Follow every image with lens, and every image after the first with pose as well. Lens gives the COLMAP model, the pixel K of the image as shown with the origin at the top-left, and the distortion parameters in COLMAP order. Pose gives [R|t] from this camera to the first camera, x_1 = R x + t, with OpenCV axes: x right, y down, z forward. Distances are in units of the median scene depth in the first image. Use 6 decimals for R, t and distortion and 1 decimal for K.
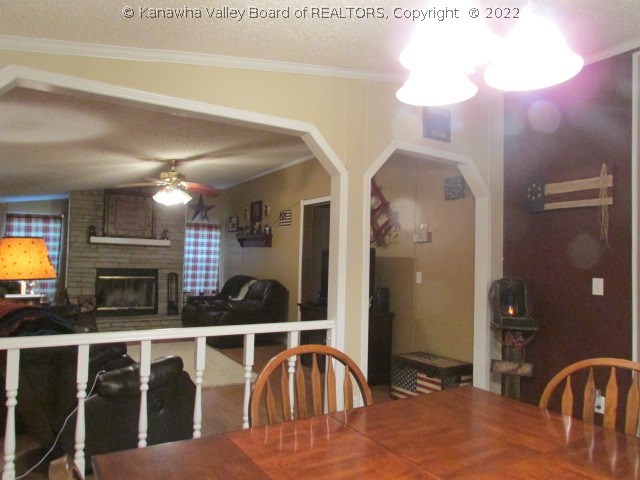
lens RADIAL K [[456.7, 0, 317.9], [0, 456.7, 241.5], [0, 0, 1]] dist [-0.023225, 0.004989]
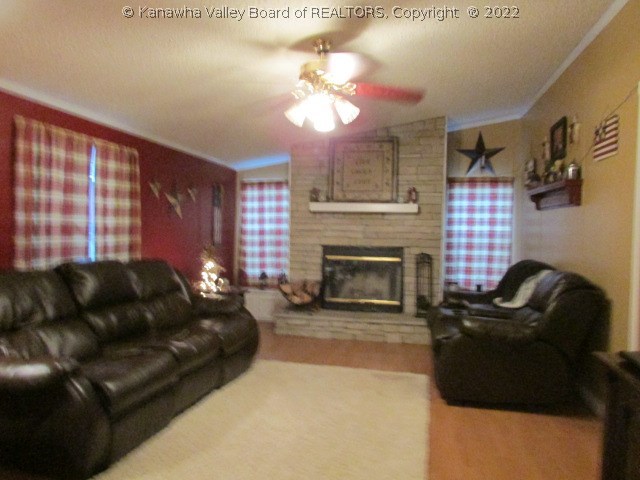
lens RADIAL K [[456.7, 0, 317.9], [0, 456.7, 241.5], [0, 0, 1]] dist [-0.023225, 0.004989]
pose [[0.718721, 0.004992, -0.695280, 0.030520], [0.030057, 0.998816, 0.038241, 0.021989], [0.694648, -0.048383, 0.717720, 0.421241]]
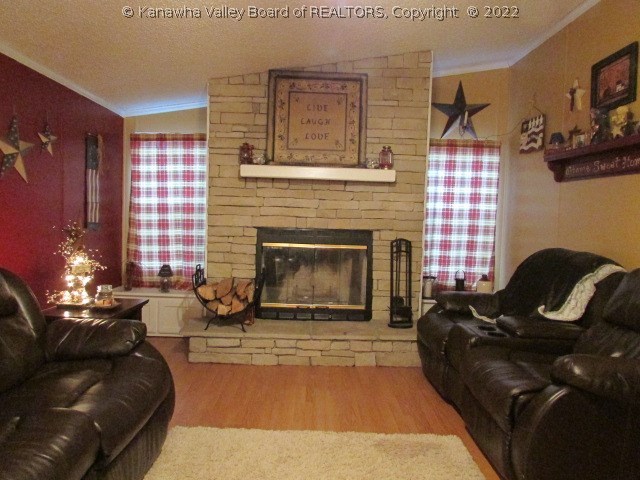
lens RADIAL K [[456.7, 0, 317.9], [0, 456.7, 241.5], [0, 0, 1]] dist [-0.023225, 0.004989]
pose [[0.859569, 0.029127, -0.510189, -0.149128], [0.015356, 0.996451, 0.082759, 0.030484], [0.510789, -0.078972, 0.856071, 0.545574]]
